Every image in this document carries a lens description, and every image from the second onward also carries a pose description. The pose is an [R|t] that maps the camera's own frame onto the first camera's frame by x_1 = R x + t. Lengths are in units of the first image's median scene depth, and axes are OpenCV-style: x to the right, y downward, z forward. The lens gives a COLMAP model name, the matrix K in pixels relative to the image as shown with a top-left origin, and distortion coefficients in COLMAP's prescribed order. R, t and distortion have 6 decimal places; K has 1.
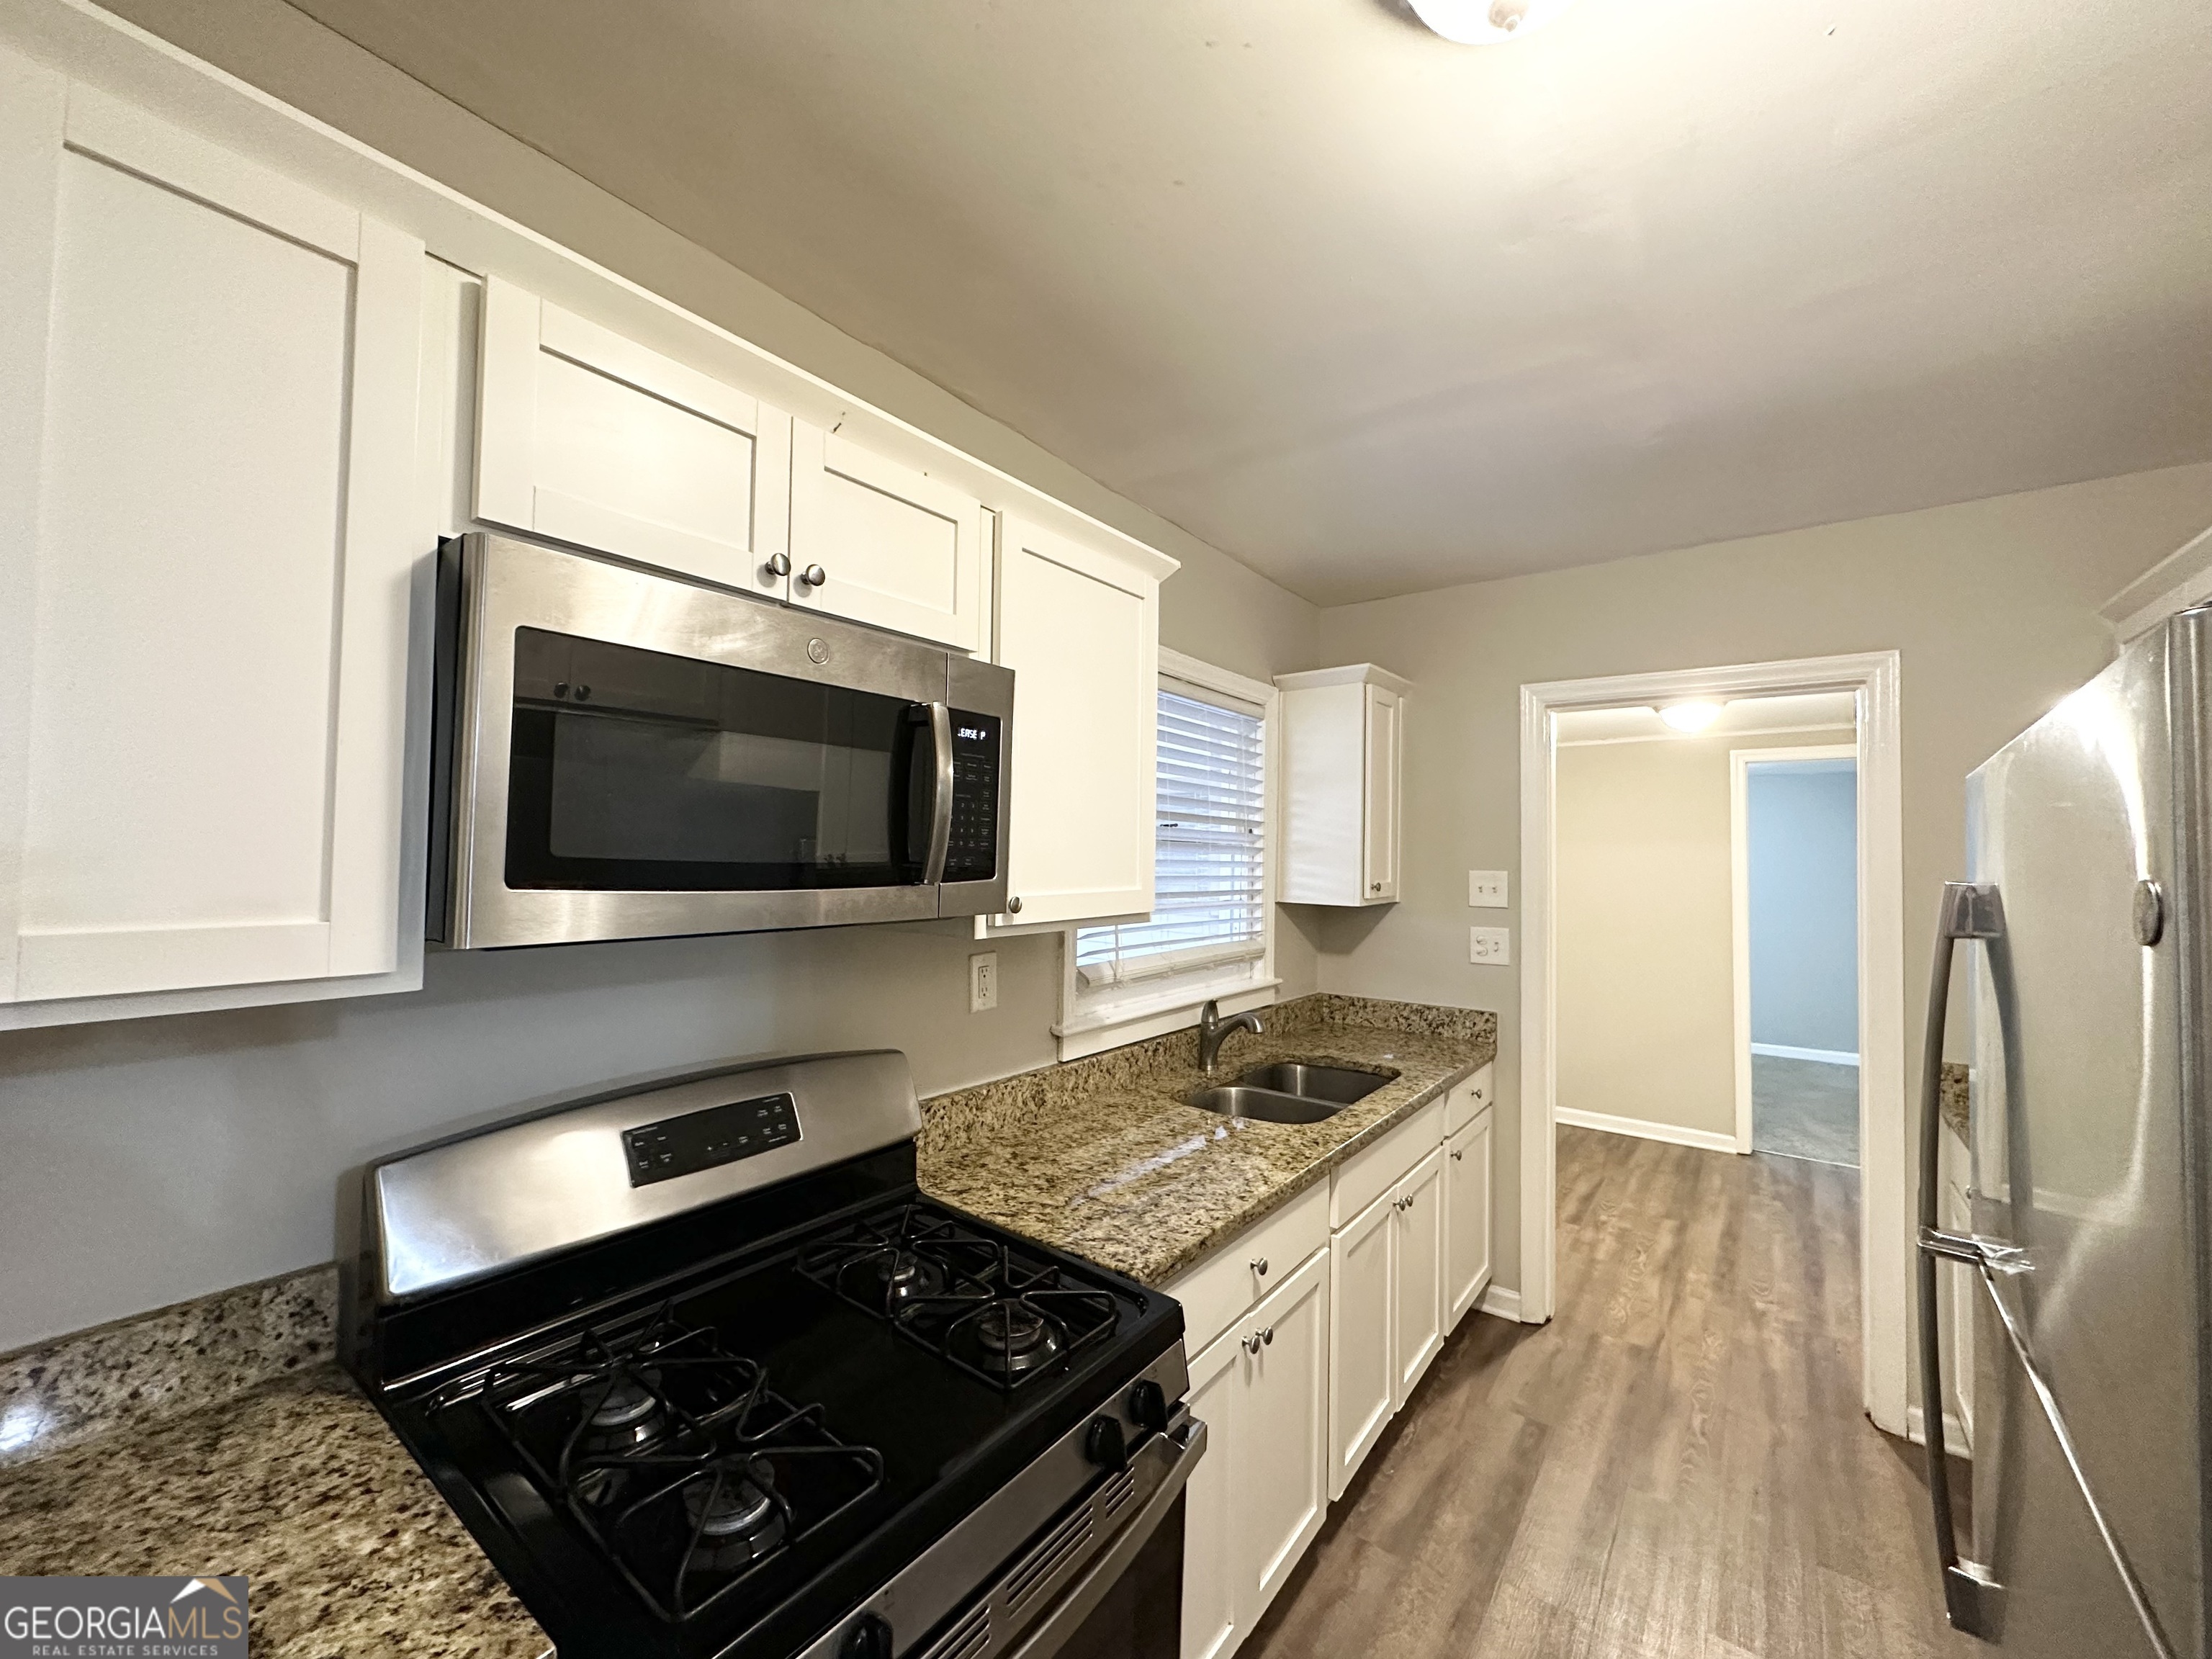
lens RADIAL K [[877.6, 0, 1104.5], [0, 877.6, 828.8], [0, 0, 1]] dist [-0.002764, -0.000498]
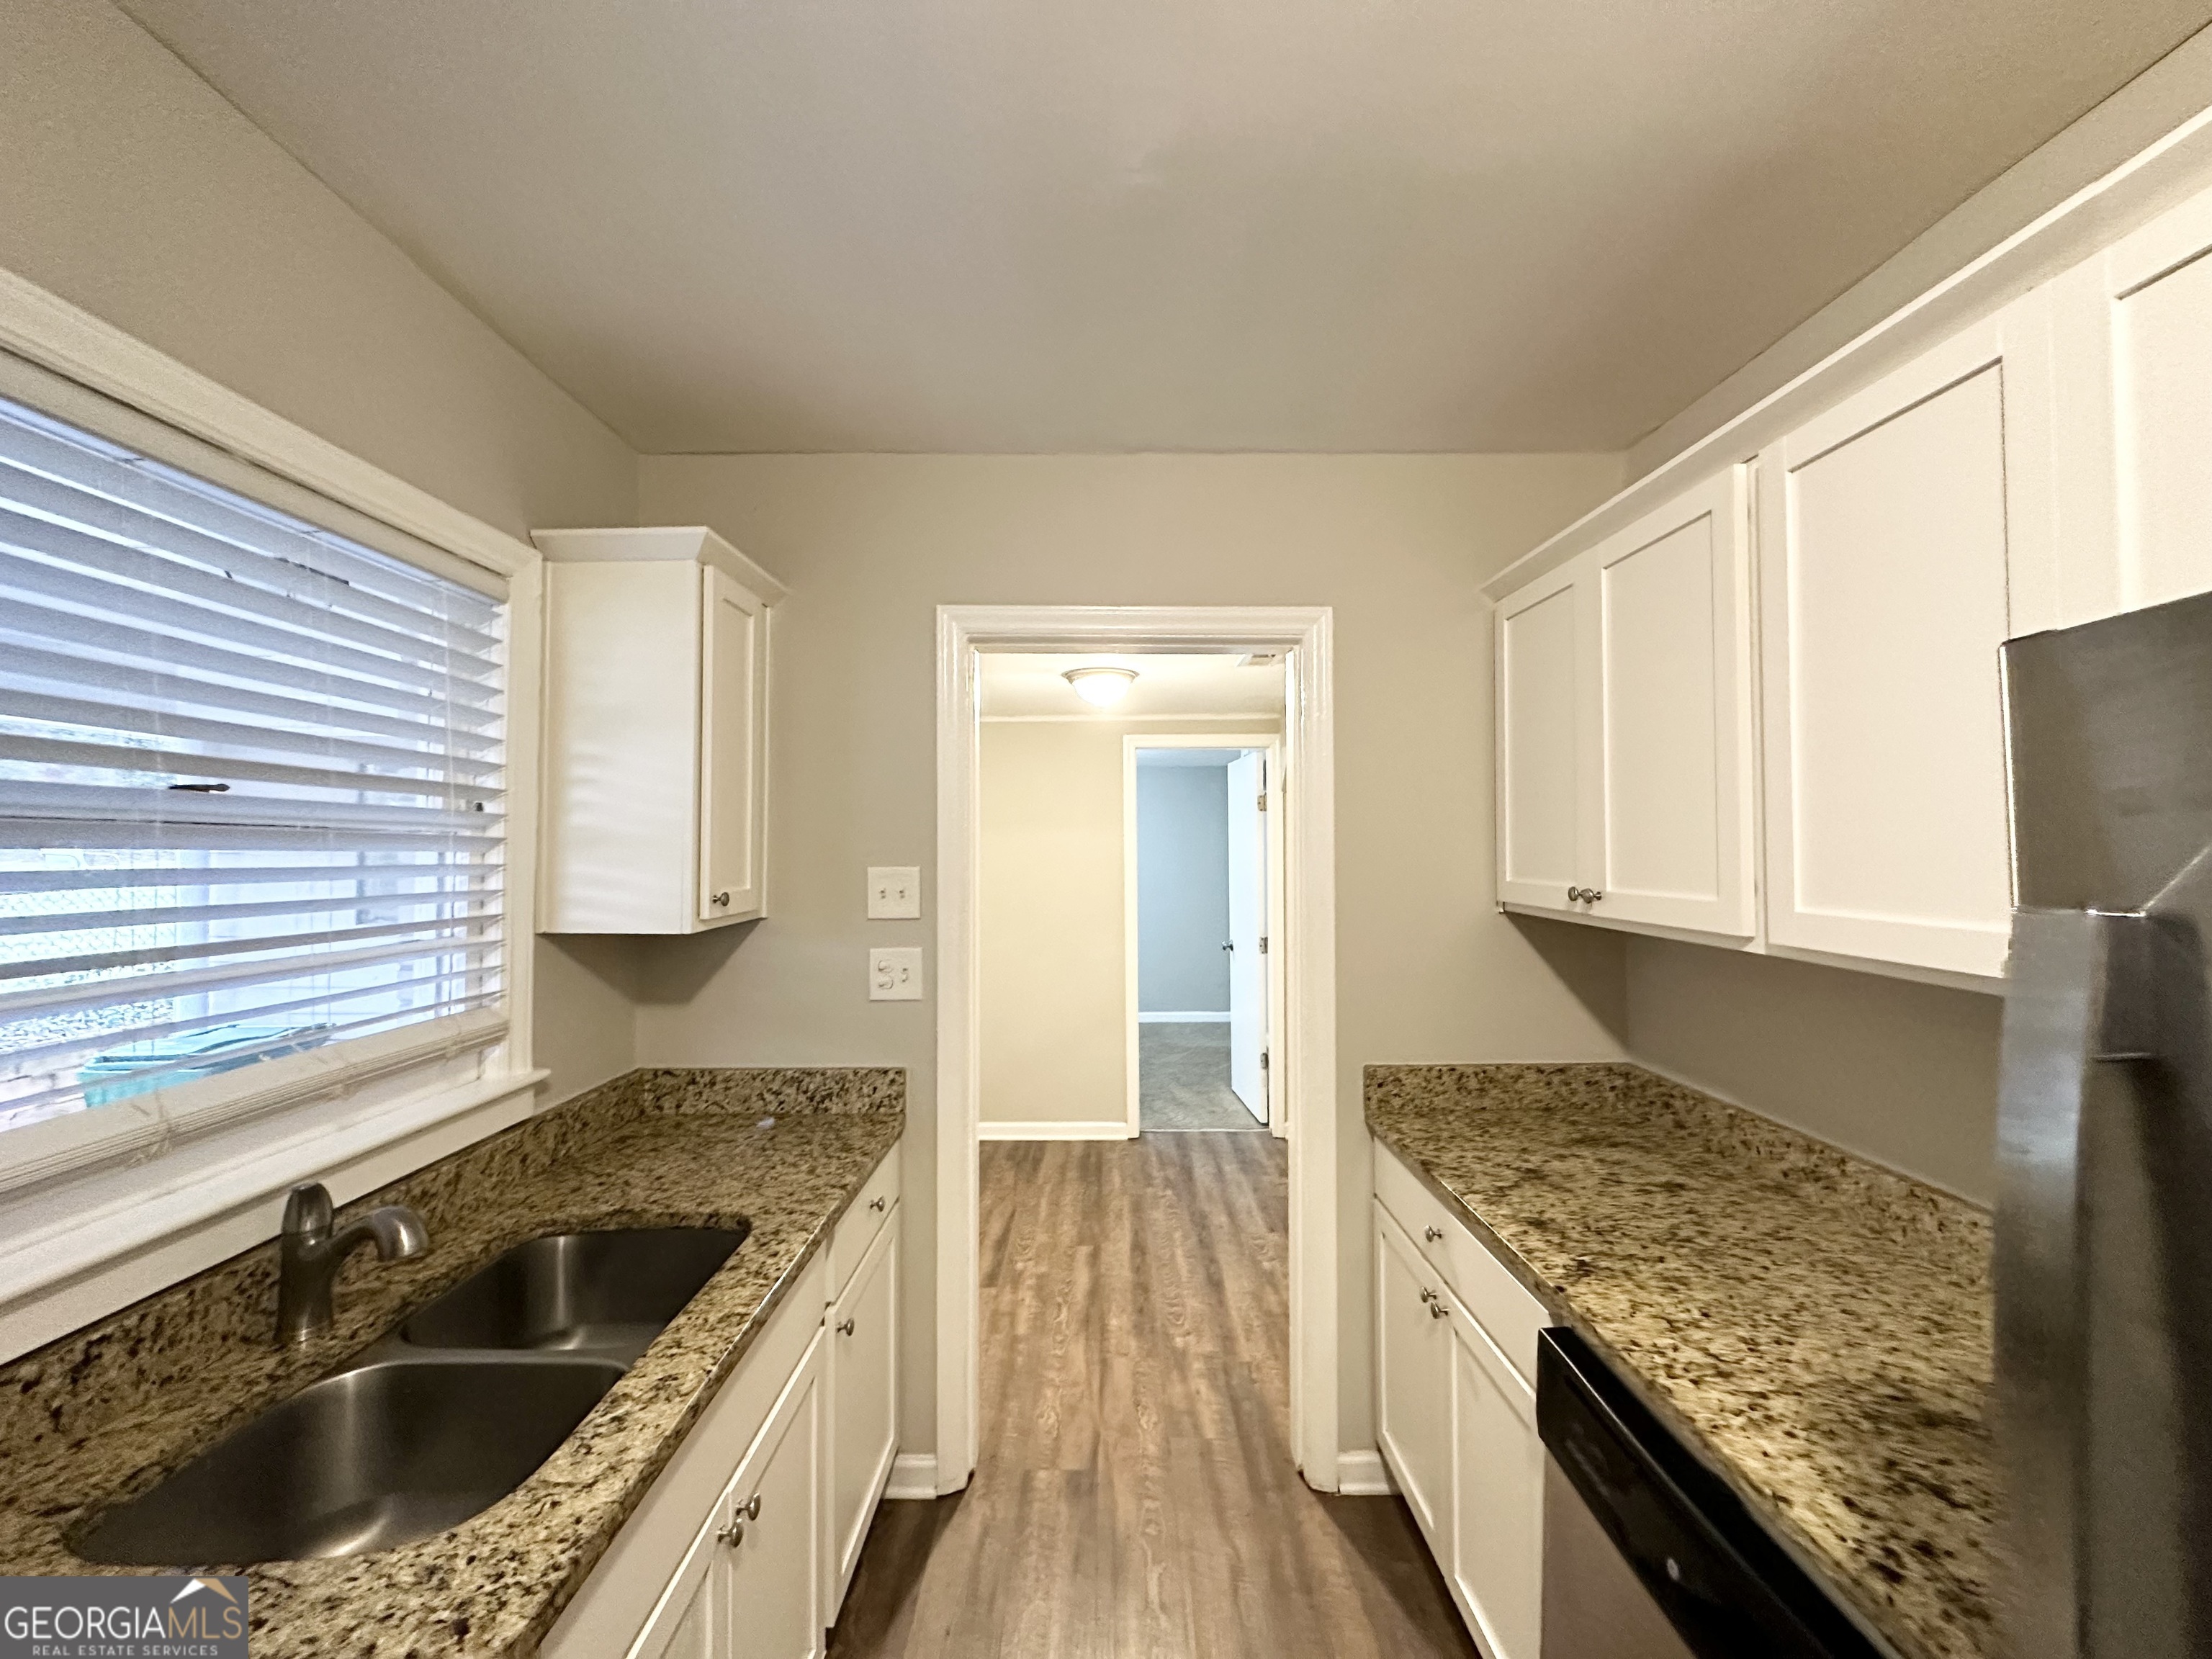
lens RADIAL K [[877.6, 0, 1105.0], [0, 877.6, 830.1], [0, 0, 1]] dist [-0.002764, -0.000498]
pose [[0.796143, -0.004570, 0.605091, 0.148617], [-0.003696, 0.999916, 0.012414, 0.008766], [-0.605097, -0.012120, 0.796060, 0.341394]]
